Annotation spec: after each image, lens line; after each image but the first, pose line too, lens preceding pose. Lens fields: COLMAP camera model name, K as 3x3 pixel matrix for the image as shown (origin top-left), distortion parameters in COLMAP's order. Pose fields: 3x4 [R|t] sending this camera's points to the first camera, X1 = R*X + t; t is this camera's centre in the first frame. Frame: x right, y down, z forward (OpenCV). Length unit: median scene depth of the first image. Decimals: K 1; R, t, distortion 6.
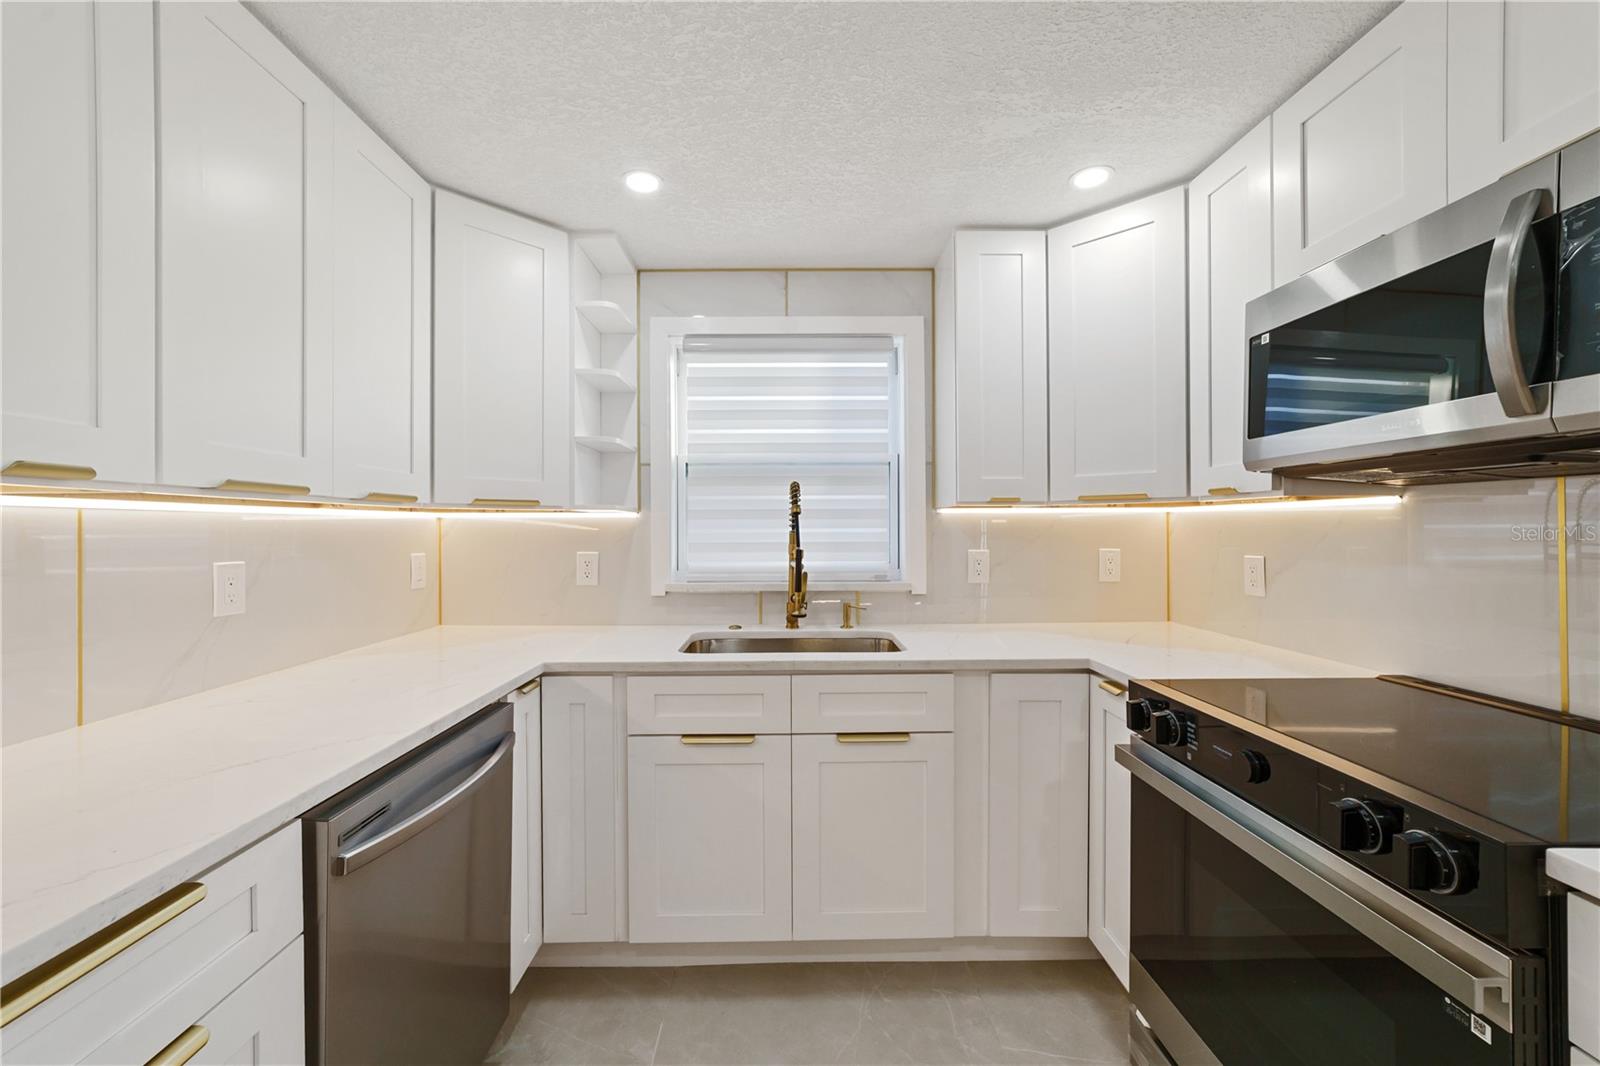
lens RADIAL K [[629.6, 0, 792.7], [0, 629.6, 524.9], [0, 0, 1]] dist [-0.006571, 0.001419]
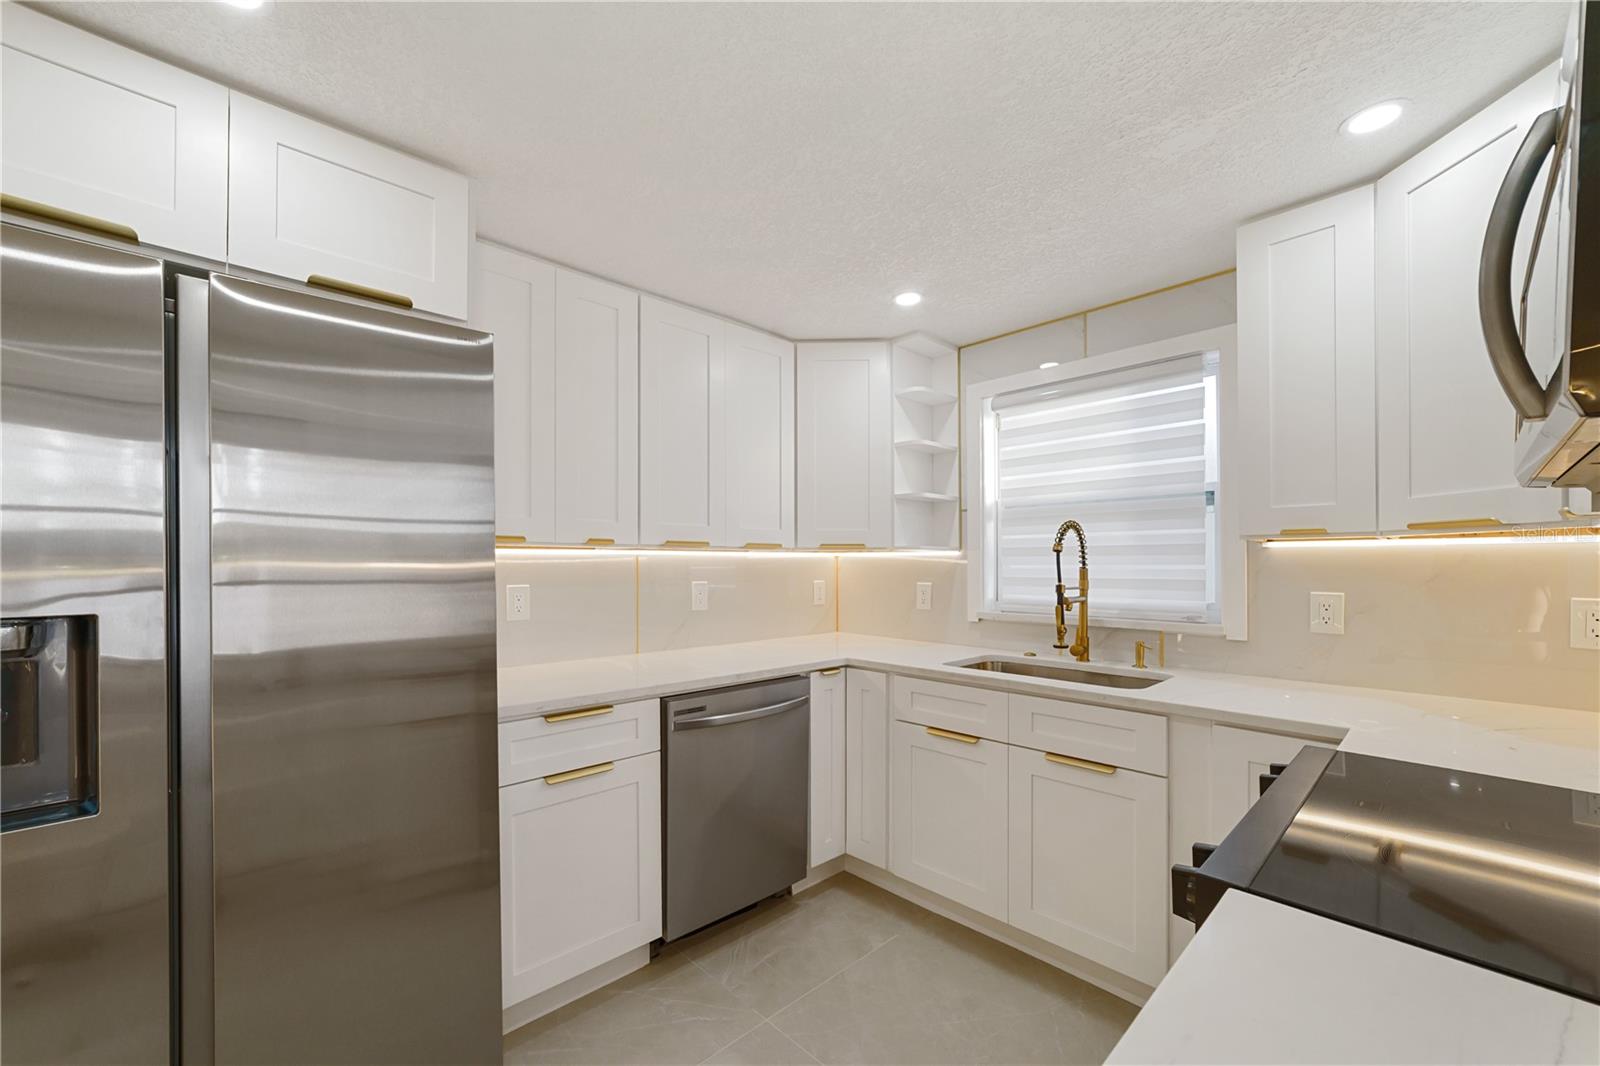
lens RADIAL K [[629.6, 0, 796.8], [0, 629.6, 565.6], [0, 0, 1]] dist [-0.006571, 0.001419]
pose [[0.685857, 0.004220, -0.727725, 0.456982], [0.000449, 0.999981, 0.006223, 0.000330], [0.727737, -0.004595, 0.685841, -0.051753]]
